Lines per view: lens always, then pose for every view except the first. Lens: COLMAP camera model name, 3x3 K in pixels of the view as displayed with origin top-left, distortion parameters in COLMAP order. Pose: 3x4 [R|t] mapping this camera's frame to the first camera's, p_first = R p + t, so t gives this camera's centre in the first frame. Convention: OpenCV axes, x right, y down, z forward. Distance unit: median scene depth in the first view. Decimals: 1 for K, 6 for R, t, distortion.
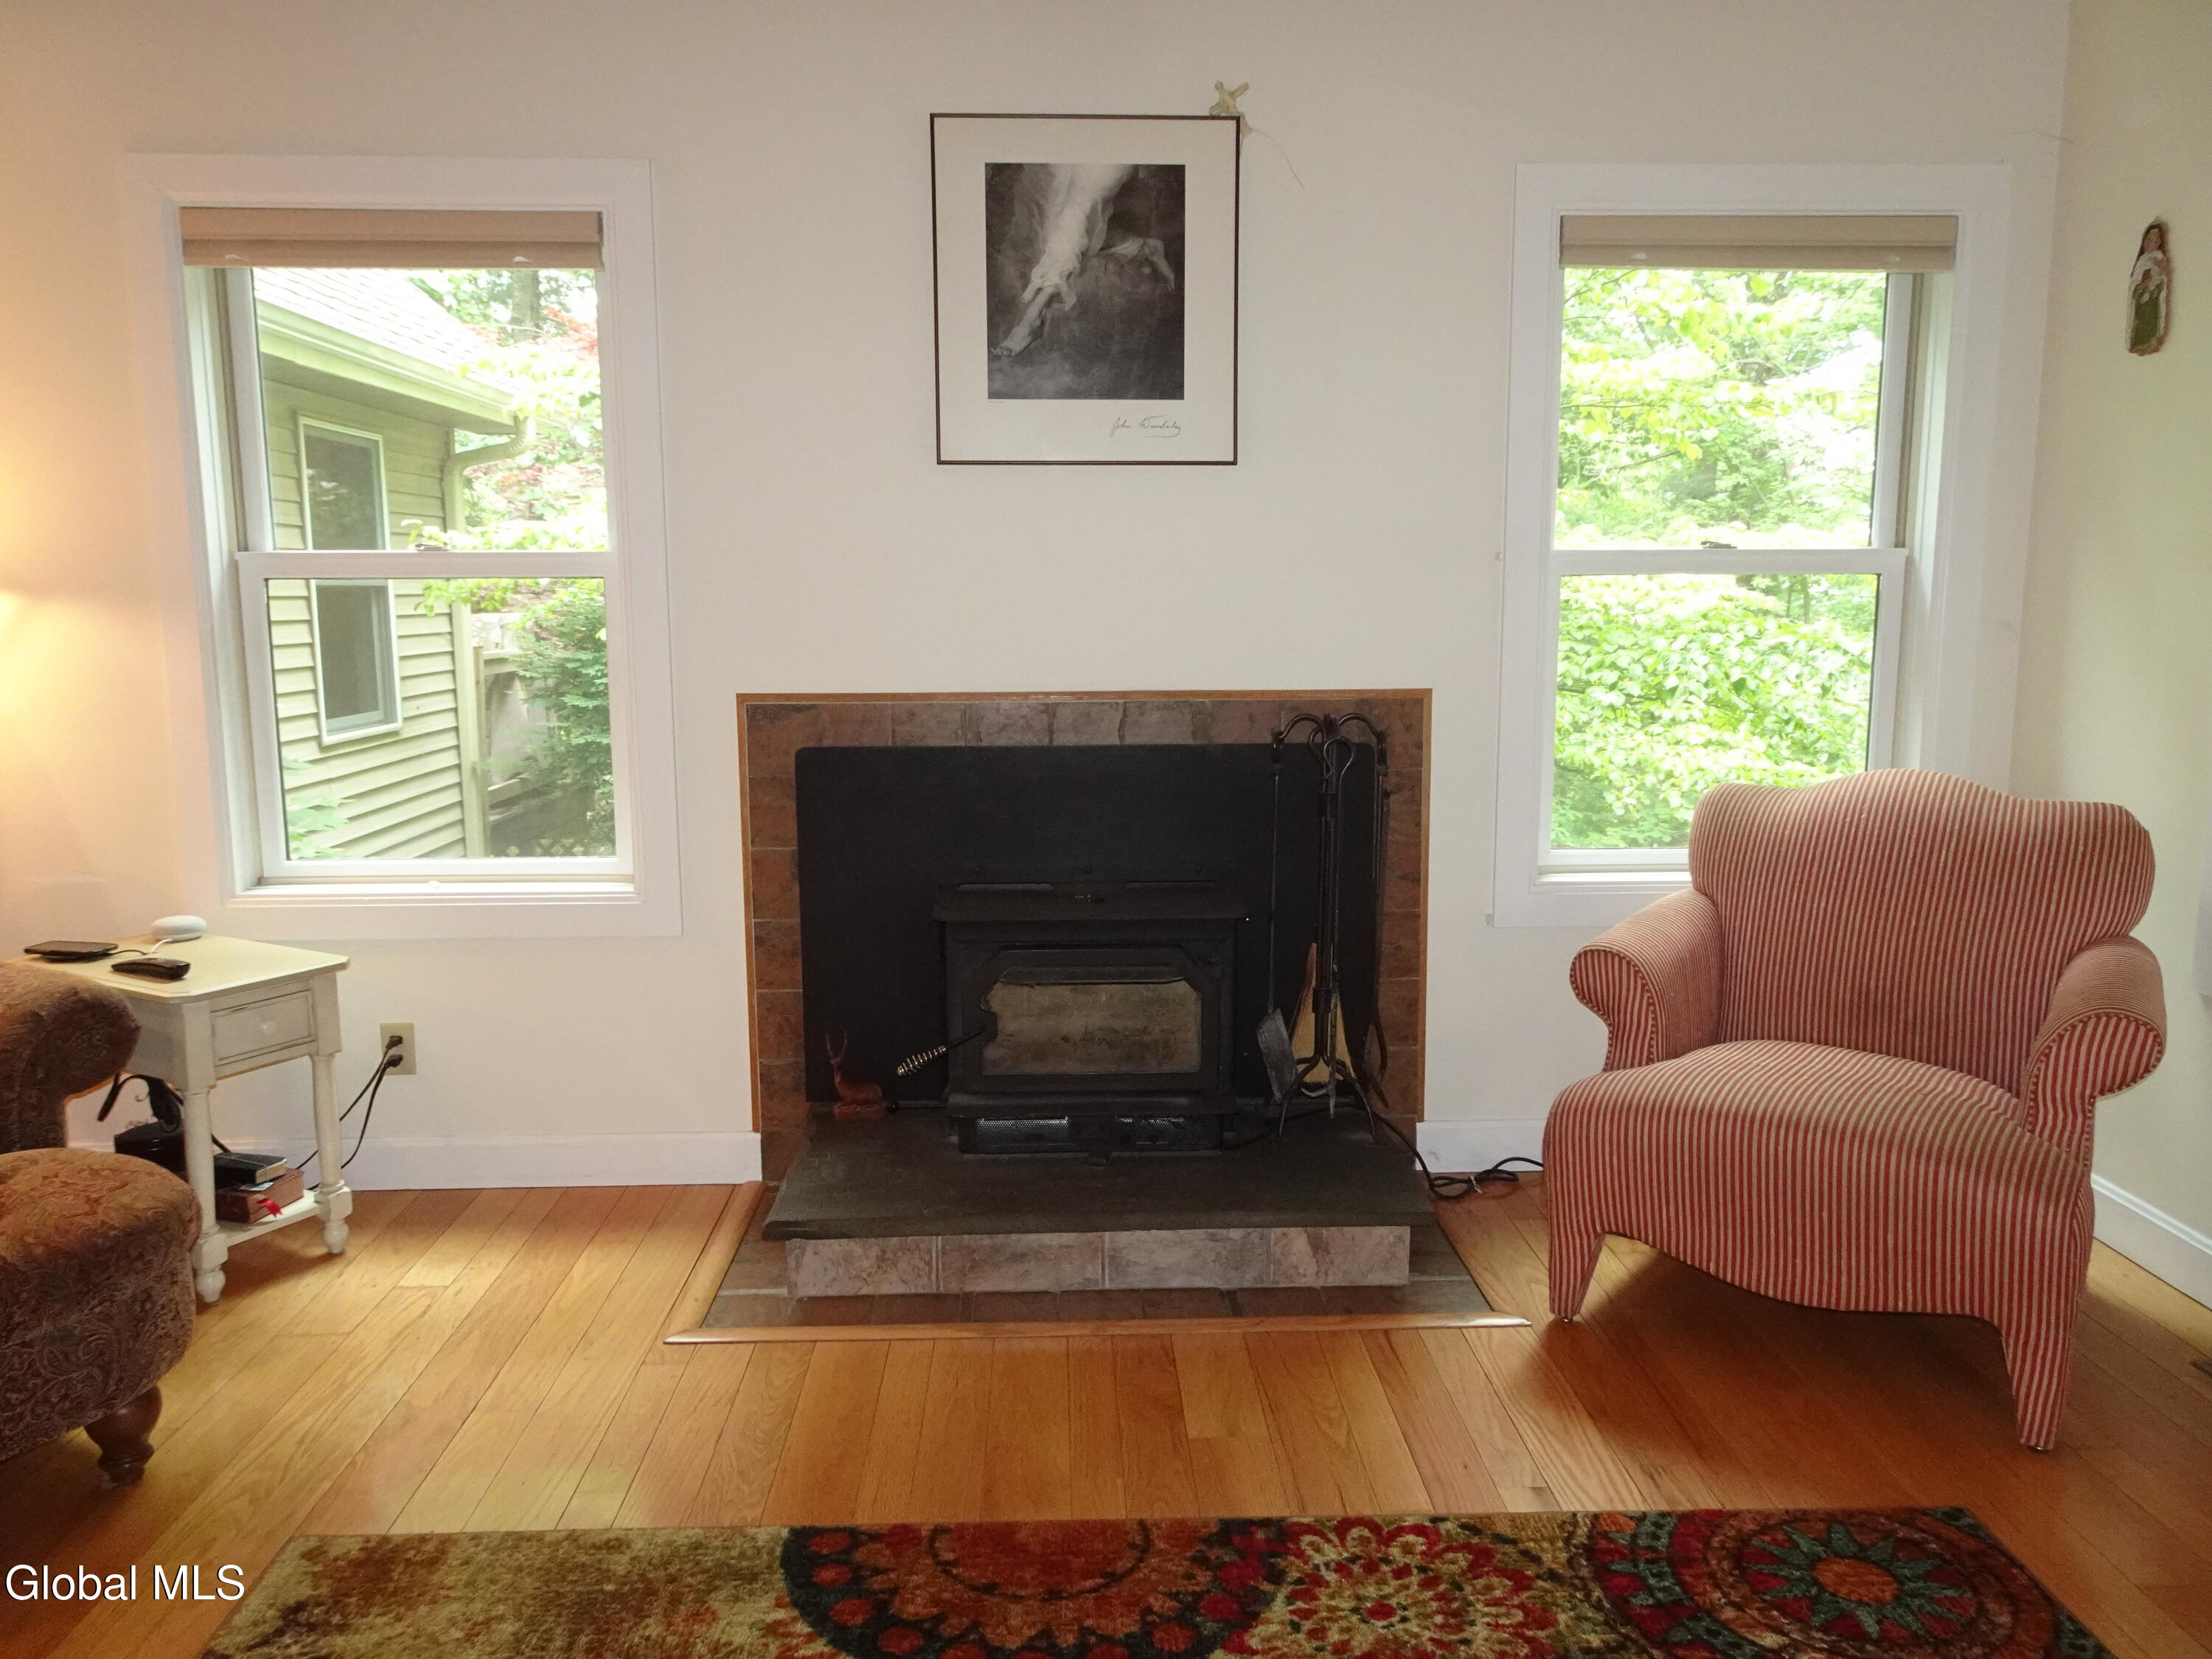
lens RADIAL K [[1605.5, 0, 1106.0], [0, 1605.5, 829.5], [0, 0, 1]] dist [-0.001291, 0.003491]
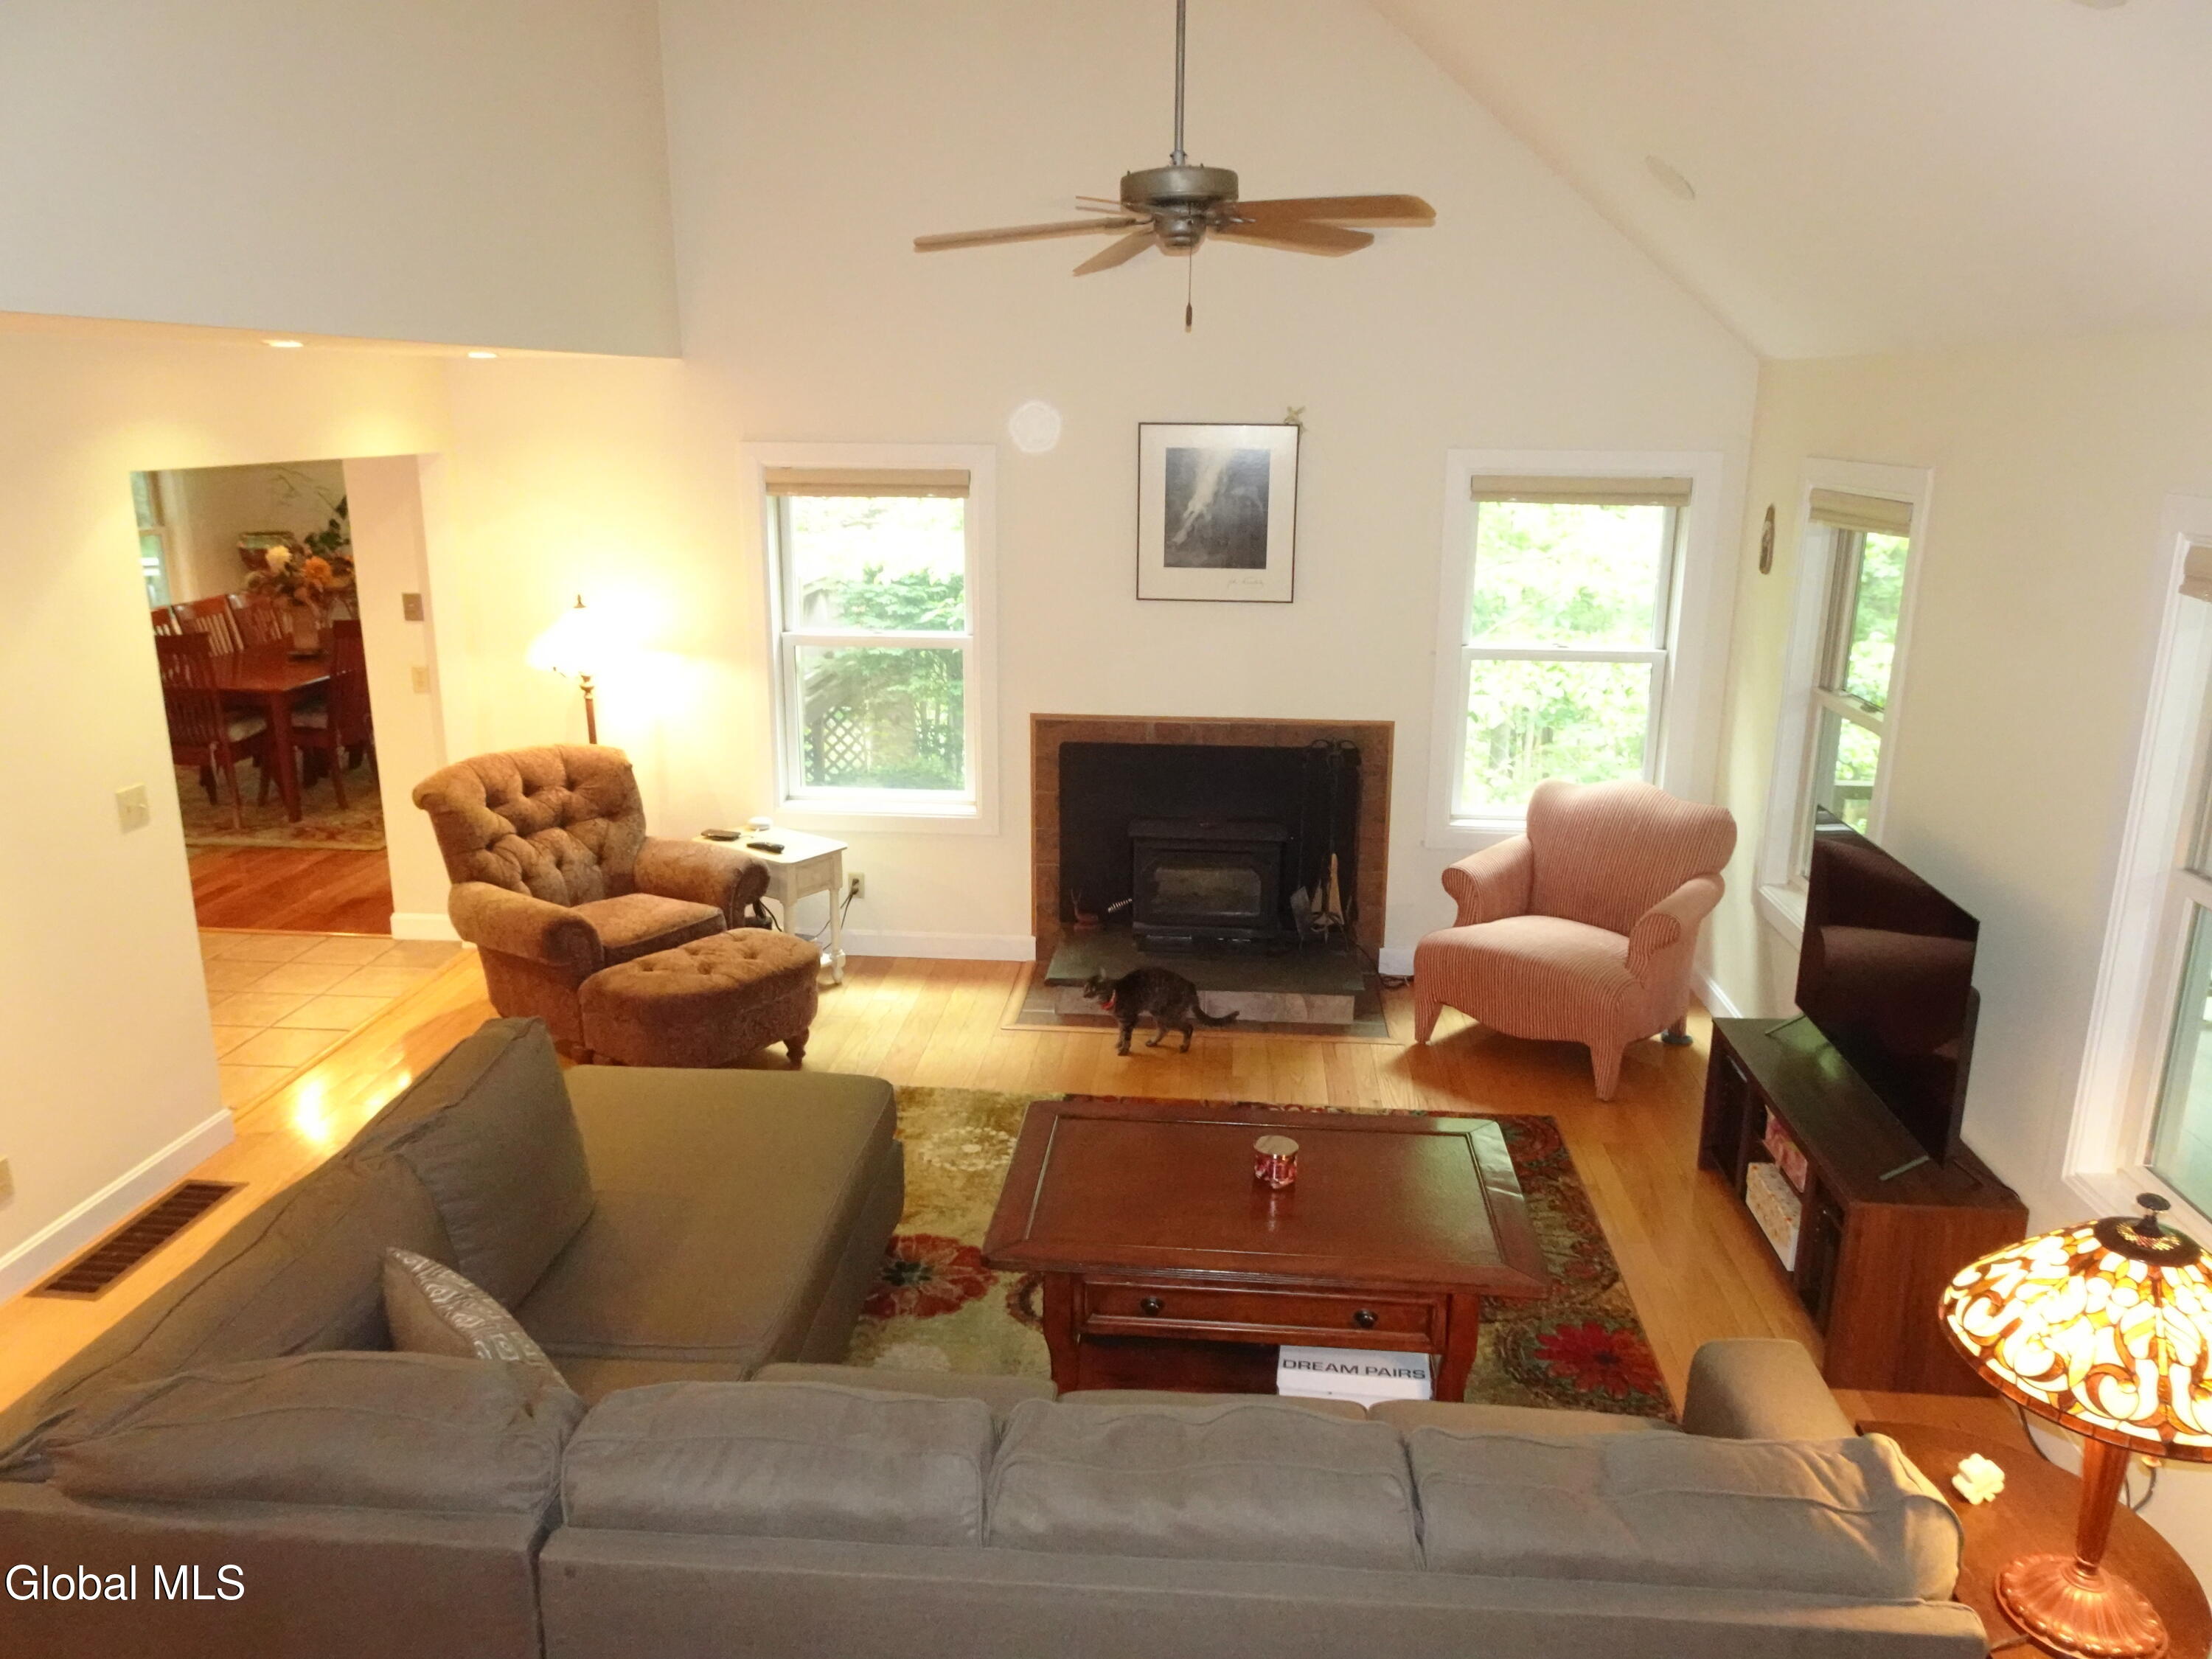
lens RADIAL K [[1605.5, 0, 1106.0], [0, 1605.5, 829.5], [0, 0, 1]] dist [-0.001291, 0.003491]
pose [[0.992964, 0.041963, -0.110733, 0.085550], [-0.028847, 0.992654, 0.117496, -0.183103], [0.114850, -0.113475, 0.986880, -0.962571]]
